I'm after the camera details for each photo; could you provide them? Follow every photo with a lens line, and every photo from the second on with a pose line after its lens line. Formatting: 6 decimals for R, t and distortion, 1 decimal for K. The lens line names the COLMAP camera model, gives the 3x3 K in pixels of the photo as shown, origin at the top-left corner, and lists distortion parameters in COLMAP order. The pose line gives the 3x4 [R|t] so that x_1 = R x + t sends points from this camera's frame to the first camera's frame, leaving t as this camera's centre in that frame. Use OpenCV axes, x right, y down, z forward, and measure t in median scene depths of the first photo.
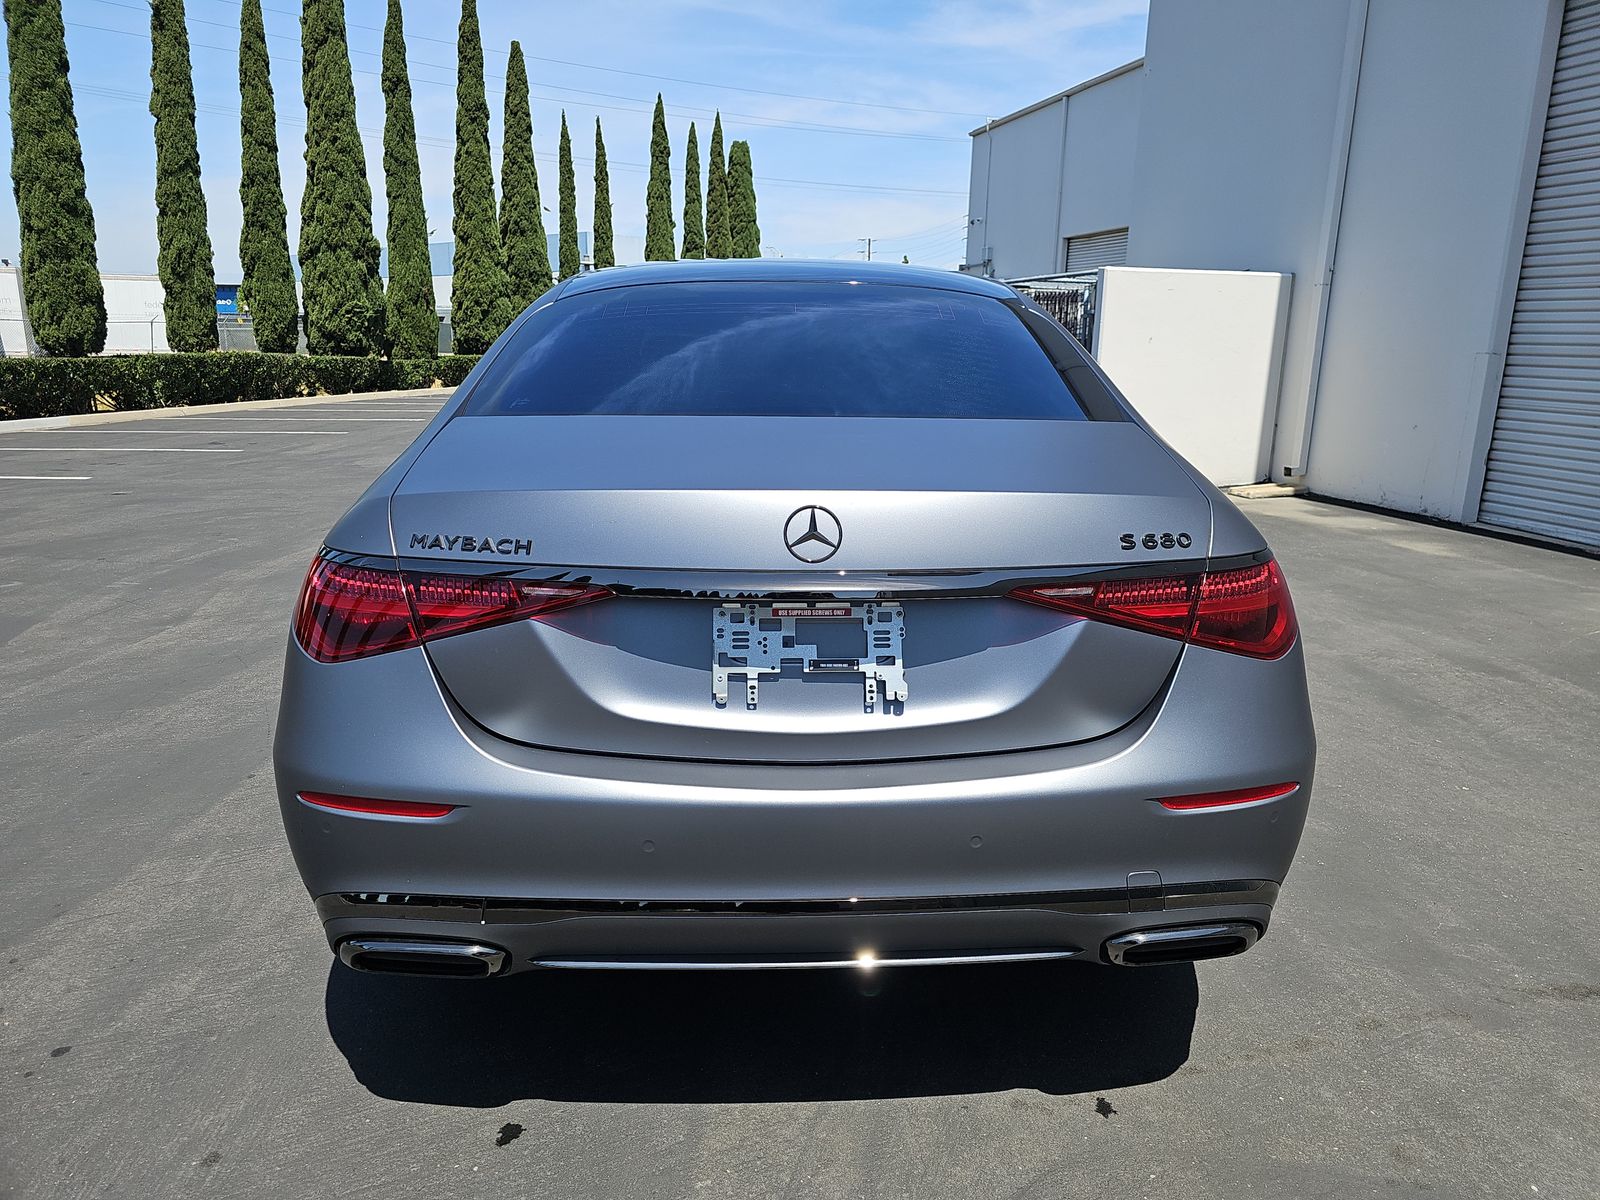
lens RADIAL K [[1082.9, 0, 808.2], [0, 1082.9, 601.4], [0, 0, 1]] dist [0.039152, -0.042045]
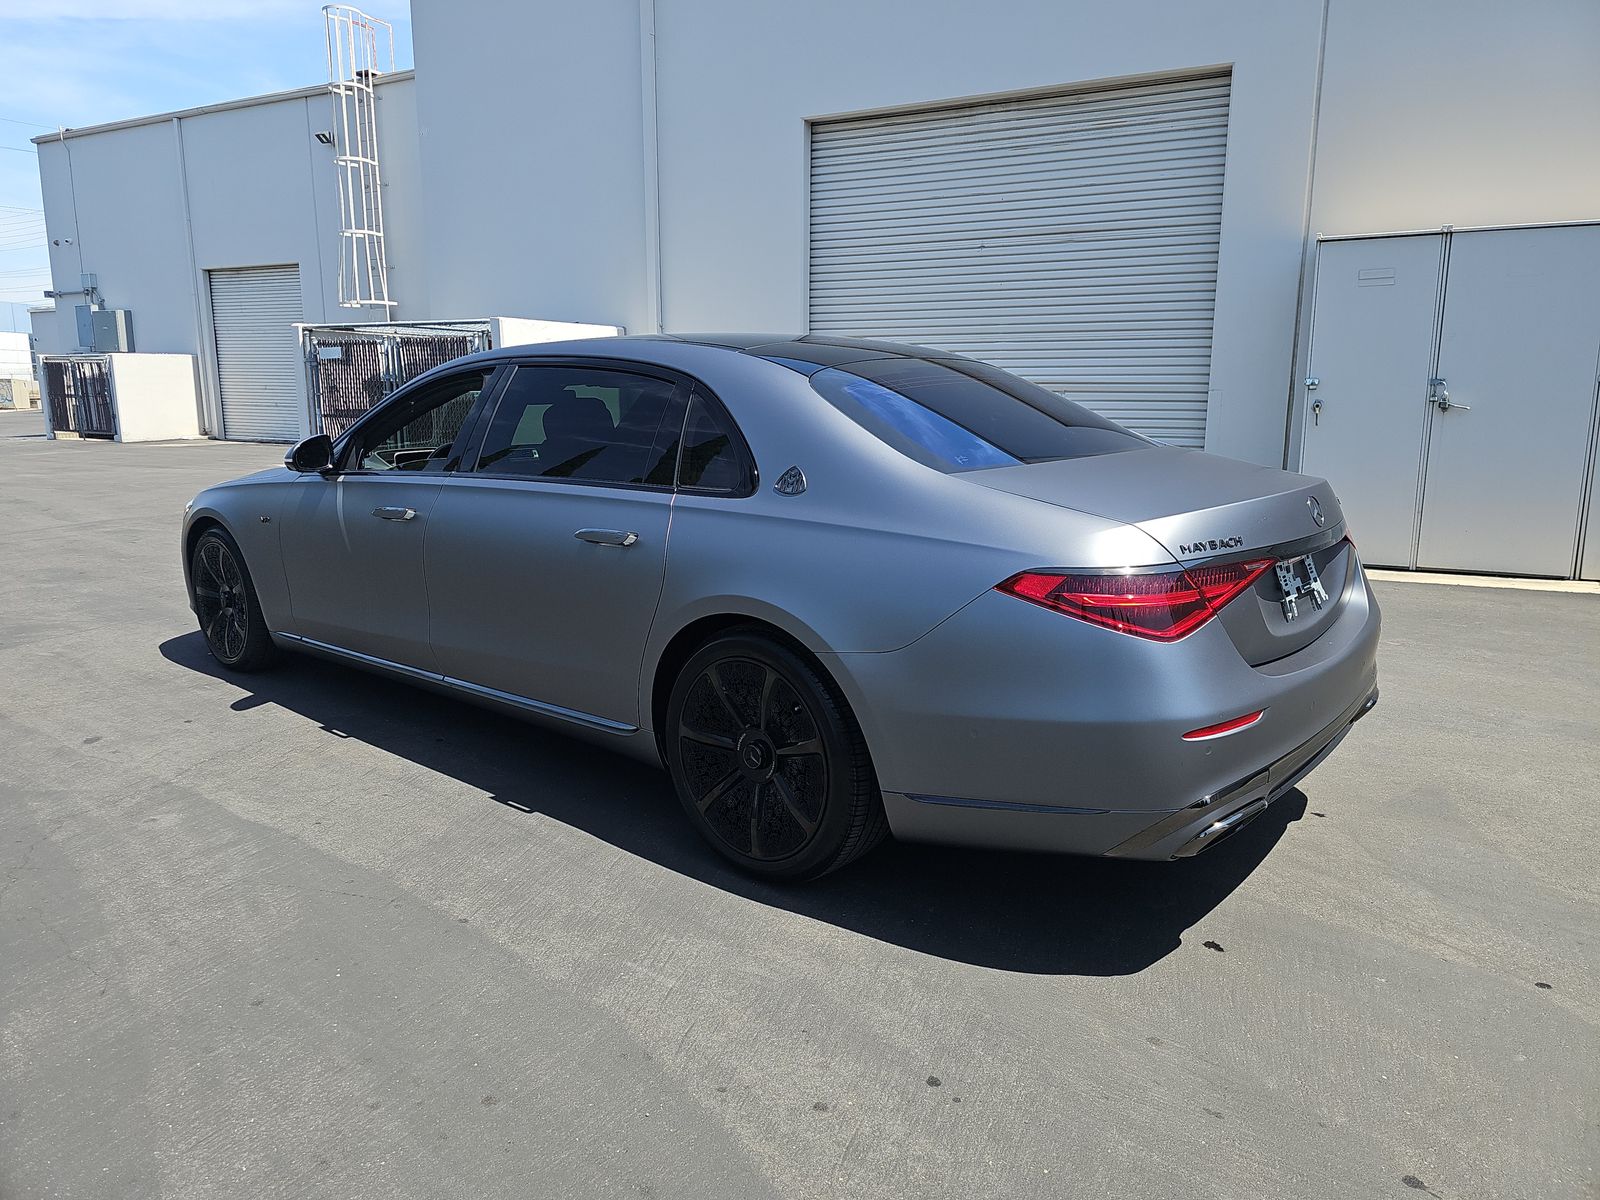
lens RADIAL K [[1082.9, 0, 808.2], [0, 1082.9, 601.4], [0, 0, 1]] dist [0.039152, -0.042045]
pose [[0.673374, -0.166639, 0.720277, -0.470239], [0.187616, 0.980890, 0.051534, -0.041882], [-0.715099, 0.100434, 0.691770, 0.095690]]
